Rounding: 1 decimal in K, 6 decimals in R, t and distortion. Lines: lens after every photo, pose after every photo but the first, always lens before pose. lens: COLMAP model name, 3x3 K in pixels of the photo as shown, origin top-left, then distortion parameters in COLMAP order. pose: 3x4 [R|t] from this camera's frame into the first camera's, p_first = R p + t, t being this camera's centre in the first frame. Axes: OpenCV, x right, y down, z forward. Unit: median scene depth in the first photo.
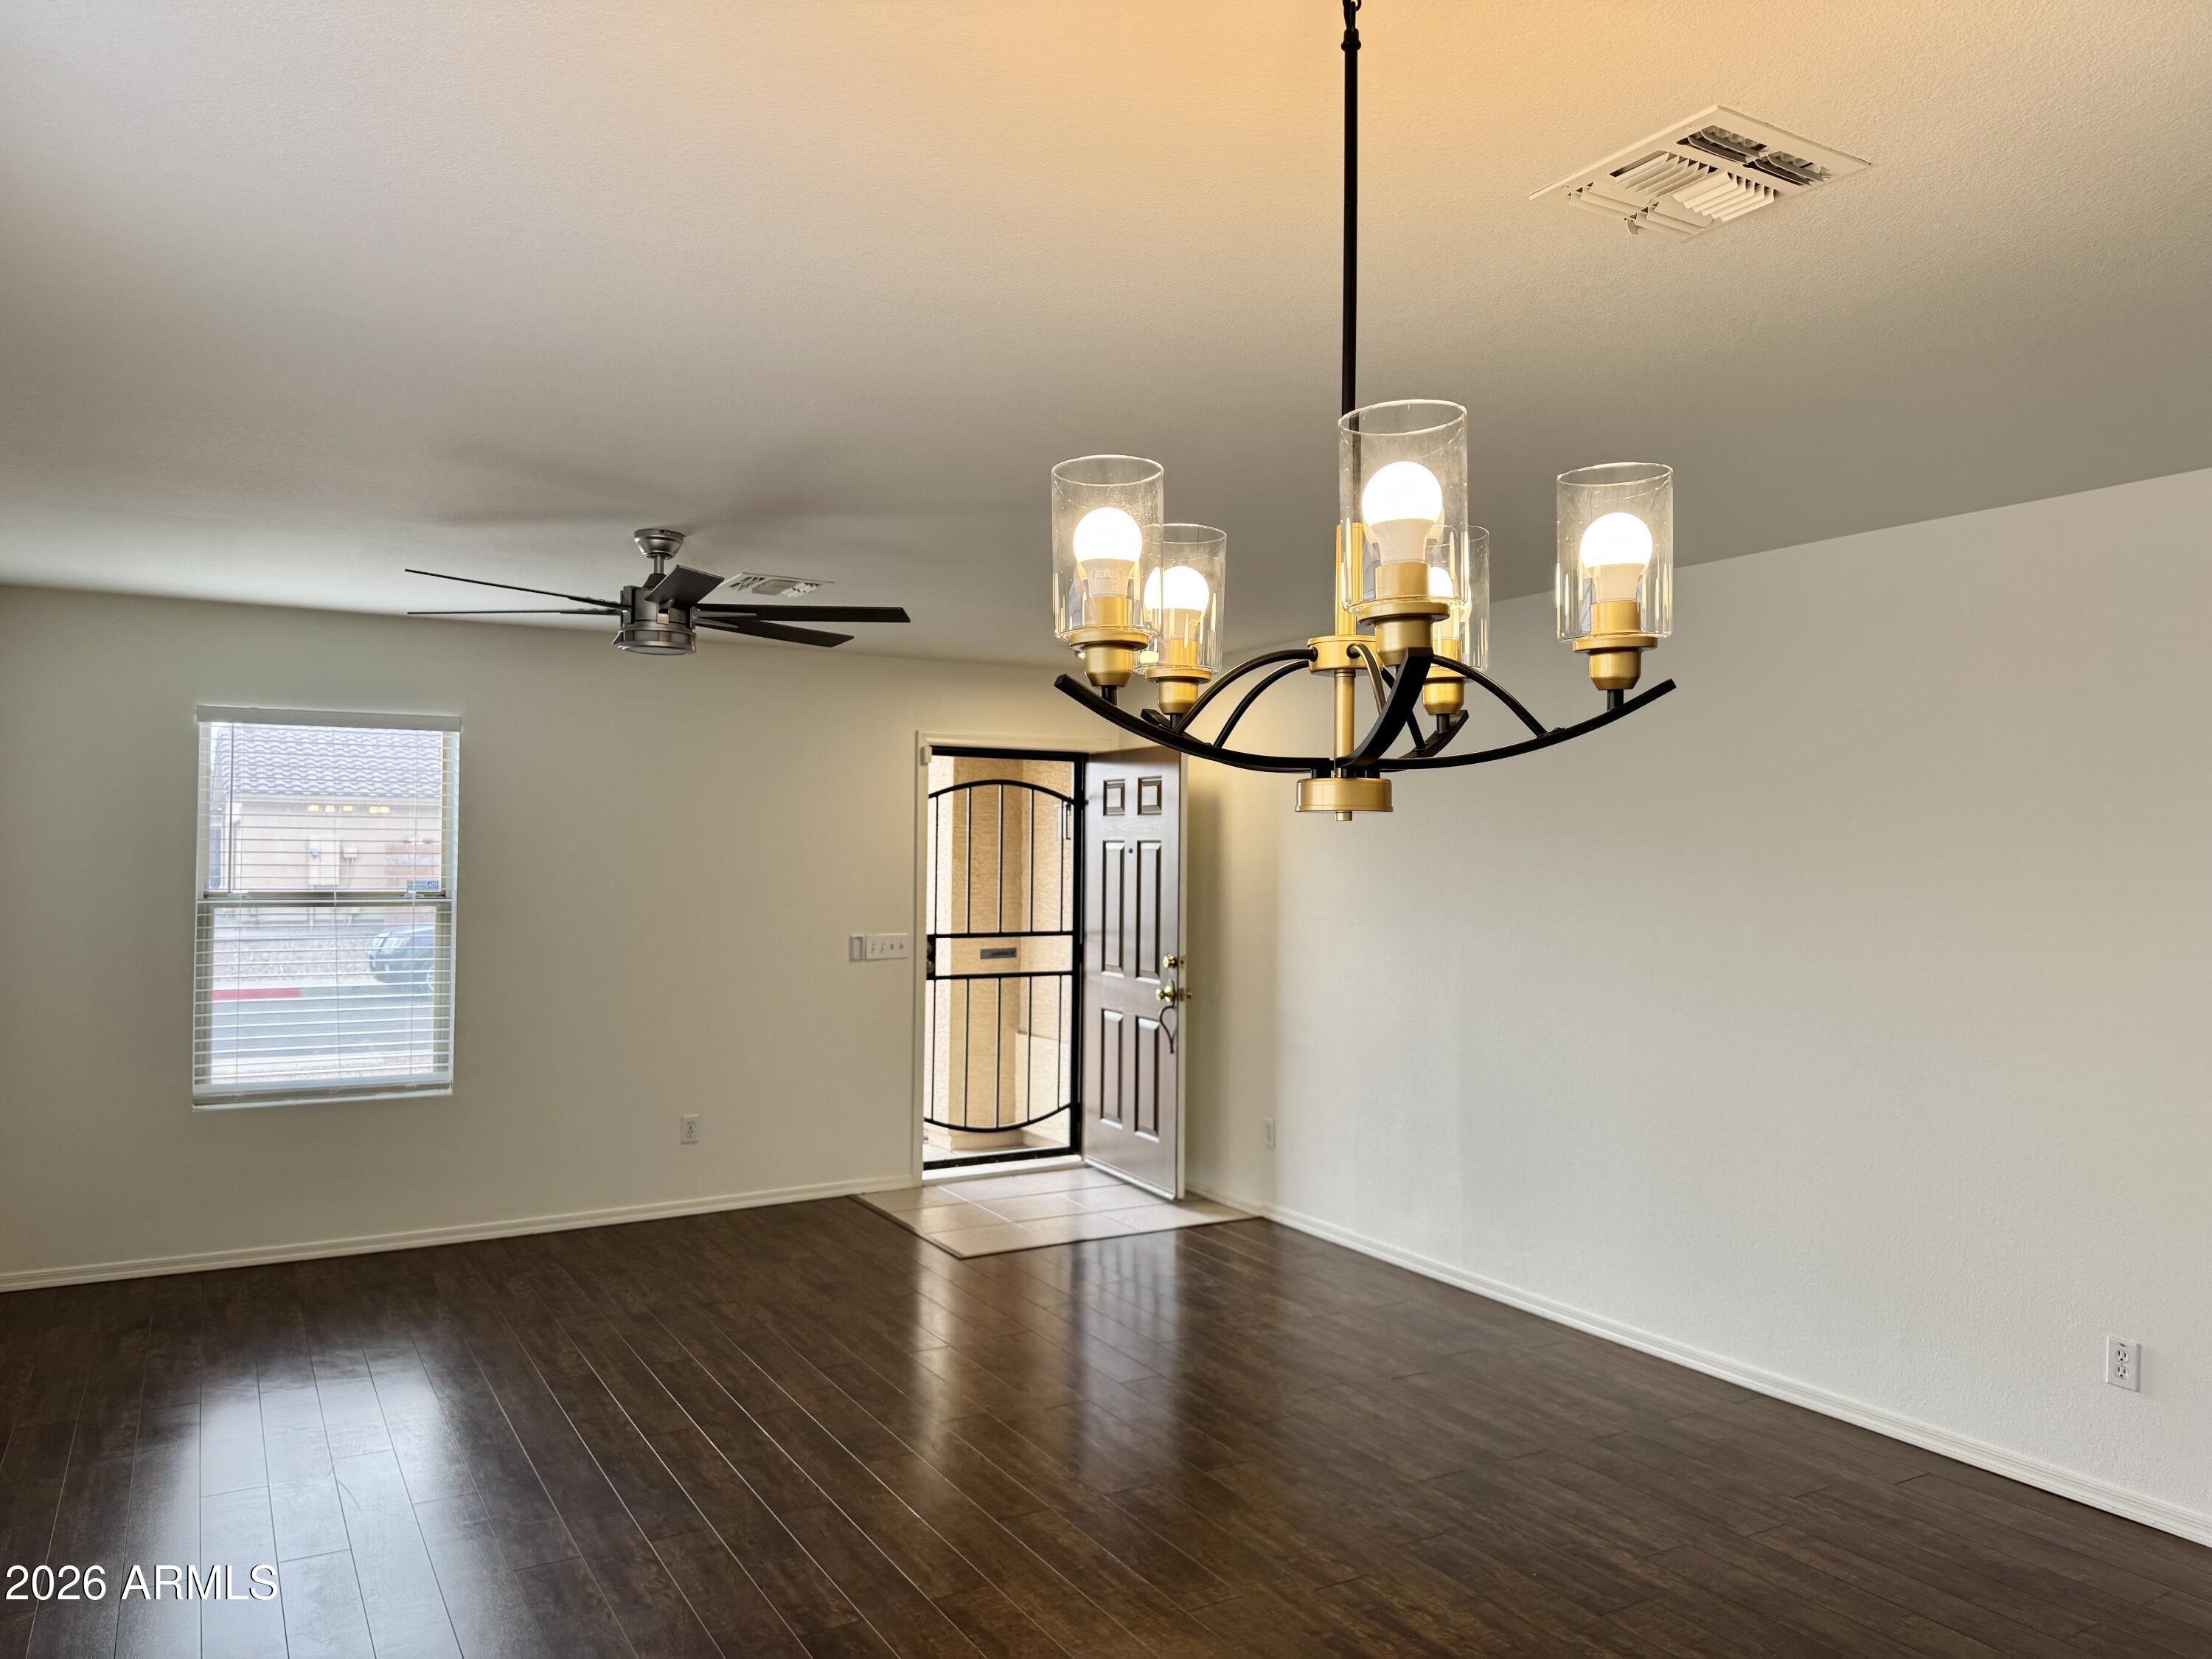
lens RADIAL K [[1561.4, 0, 1106.0], [0, 1561.4, 829.5], [0, 0, 1]] dist [0.188936, -0.211253]
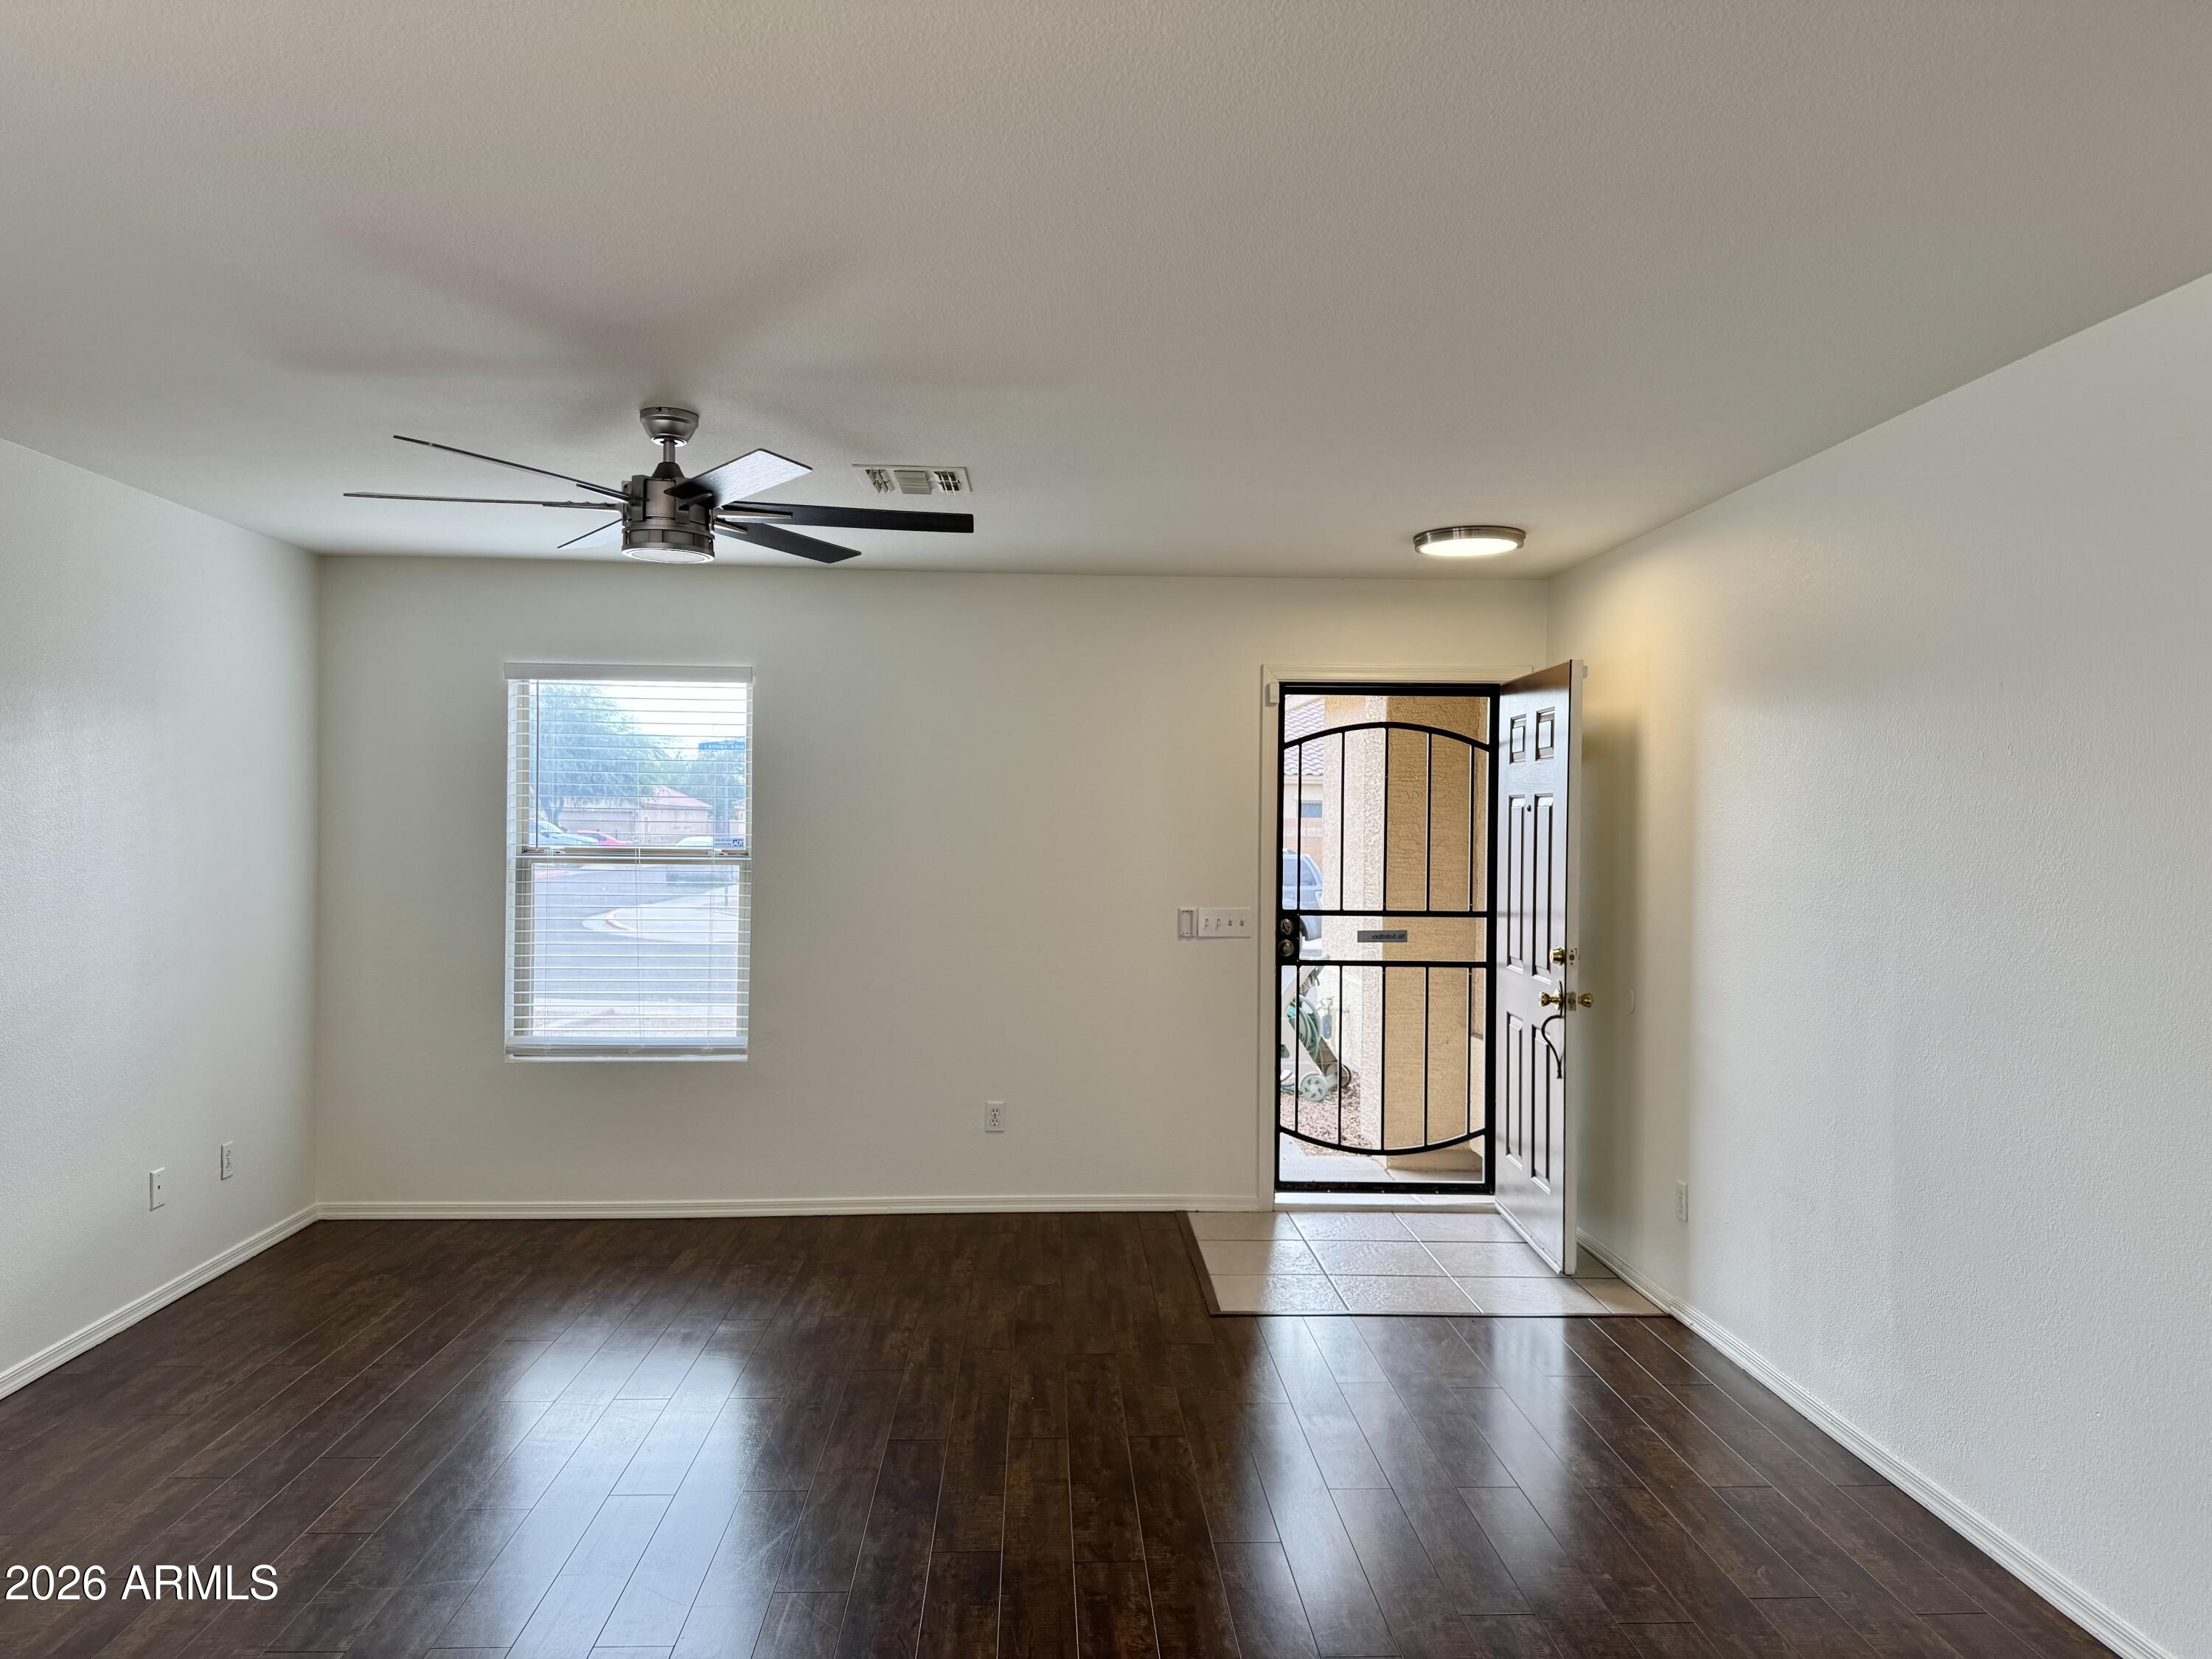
lens RADIAL K [[1561.4, 0, 1106.0], [0, 1561.4, 829.5], [0, 0, 1]] dist [0.188936, -0.211253]
pose [[0.891564, 0.001655, -0.452891, 0.191655], [0.004444, 0.999913, 0.012401, 0.014311], [0.452872, -0.013069, 0.891480, 0.229835]]
